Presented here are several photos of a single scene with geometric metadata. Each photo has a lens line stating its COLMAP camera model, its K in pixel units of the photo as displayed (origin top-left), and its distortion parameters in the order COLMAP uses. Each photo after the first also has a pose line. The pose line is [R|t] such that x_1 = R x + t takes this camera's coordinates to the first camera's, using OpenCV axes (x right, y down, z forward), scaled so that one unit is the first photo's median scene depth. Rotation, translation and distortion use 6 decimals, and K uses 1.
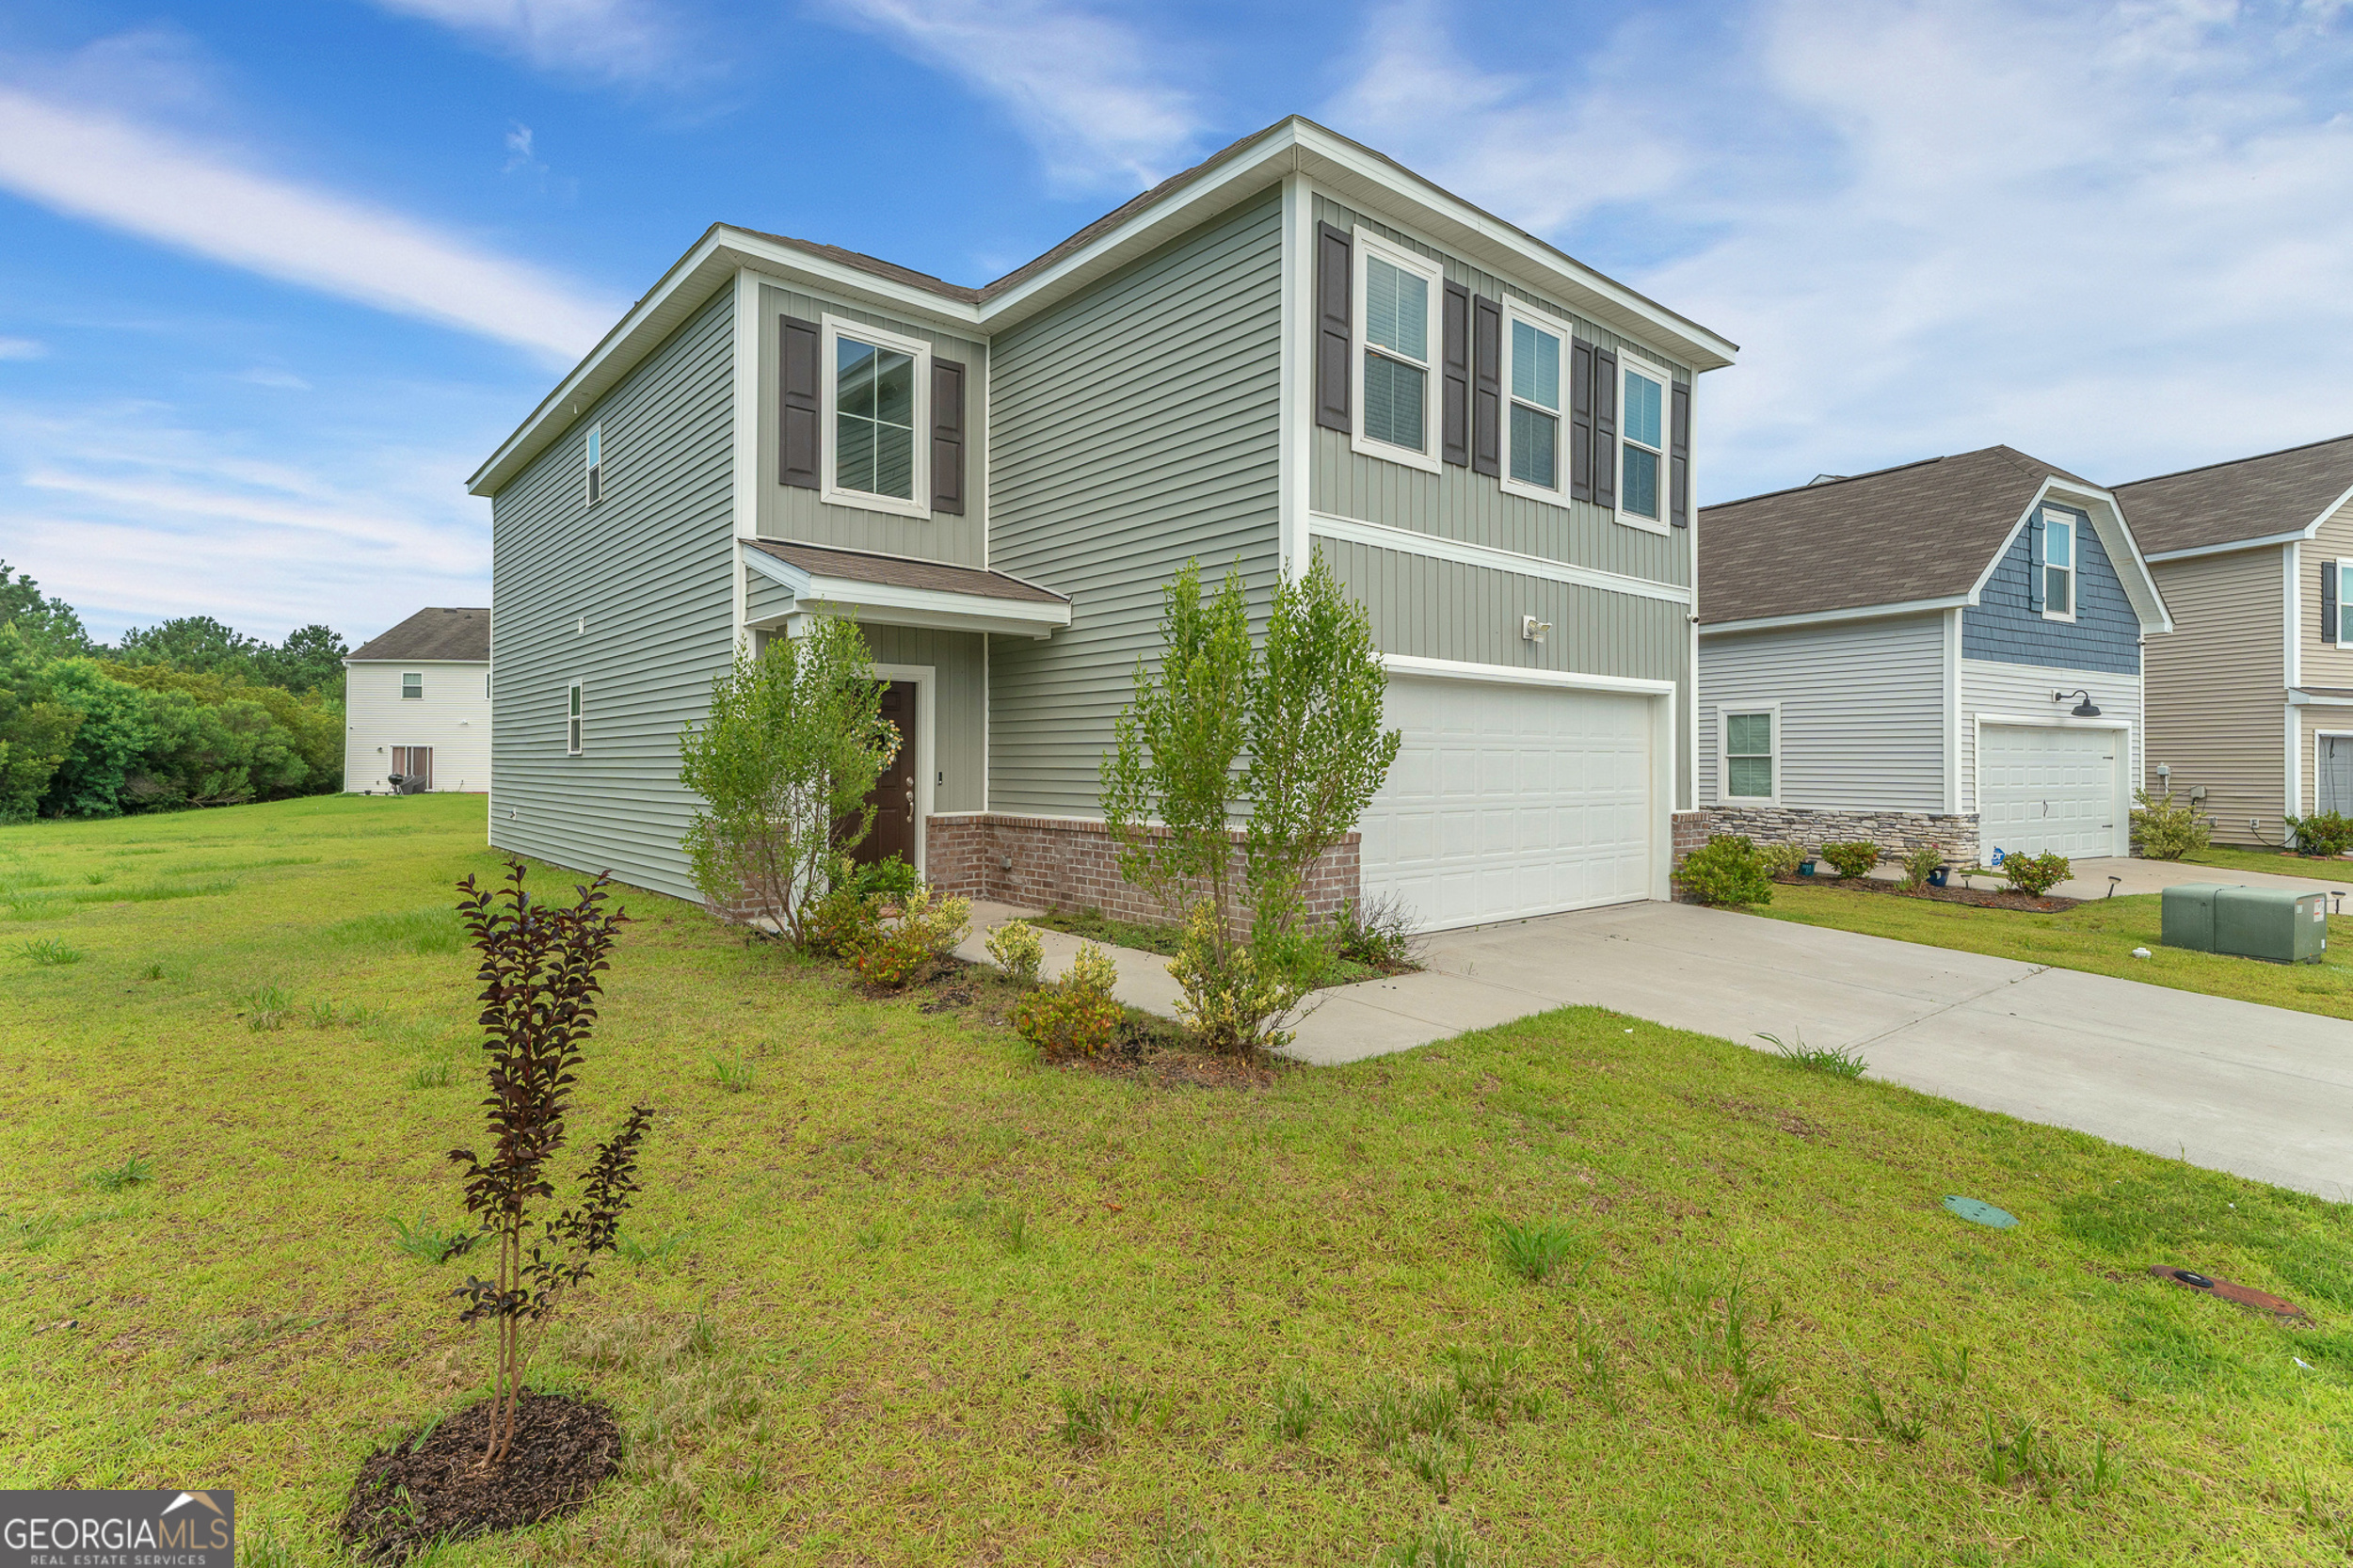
lens RADIAL K [[1160.2, 0, 1153.3], [0, 1160.2, 755.8], [0, 0, 1]] dist [0.015886, -0.000091]
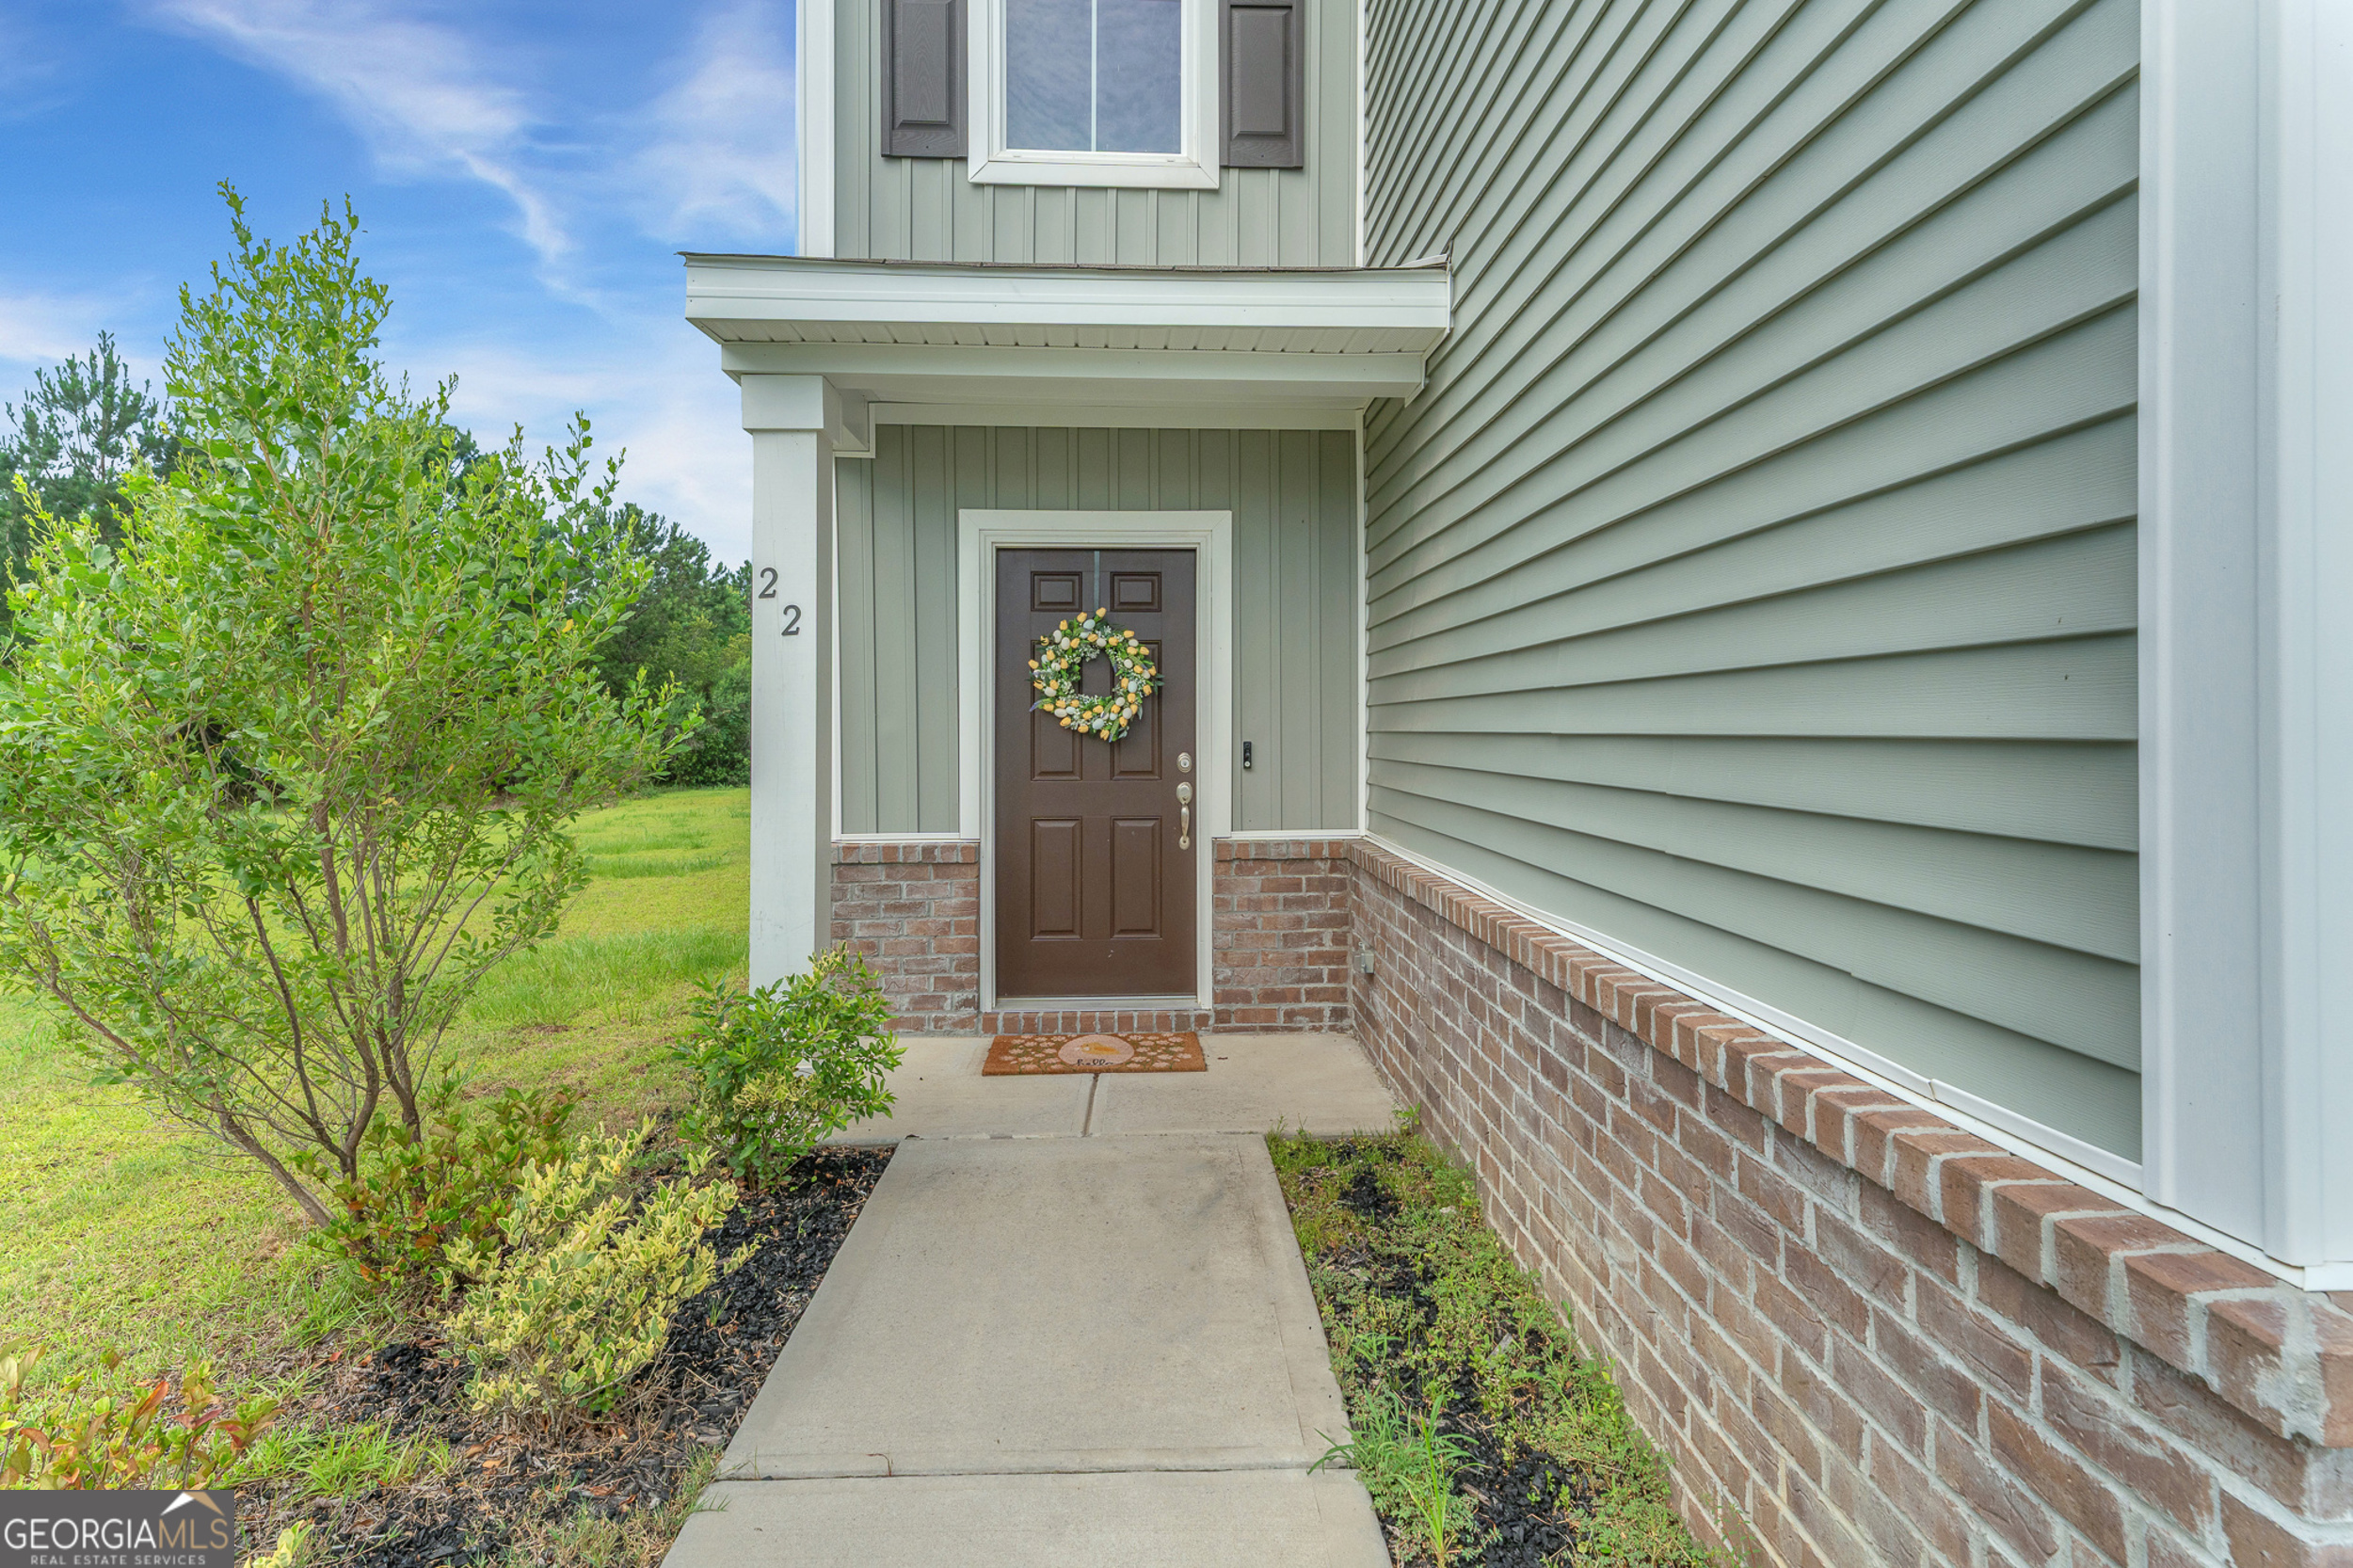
lens RADIAL K [[1184.5, 0, 1170.5], [0, 1184.5, 735.5], [0, 0, 1]] dist [0.000564, -0.000251]
pose [[0.793423, 0.000366, -0.608670, 0.075600], [0.005995, 0.999947, 0.008416, 0.007475], [0.608641, -0.010326, 0.793379, 0.620827]]
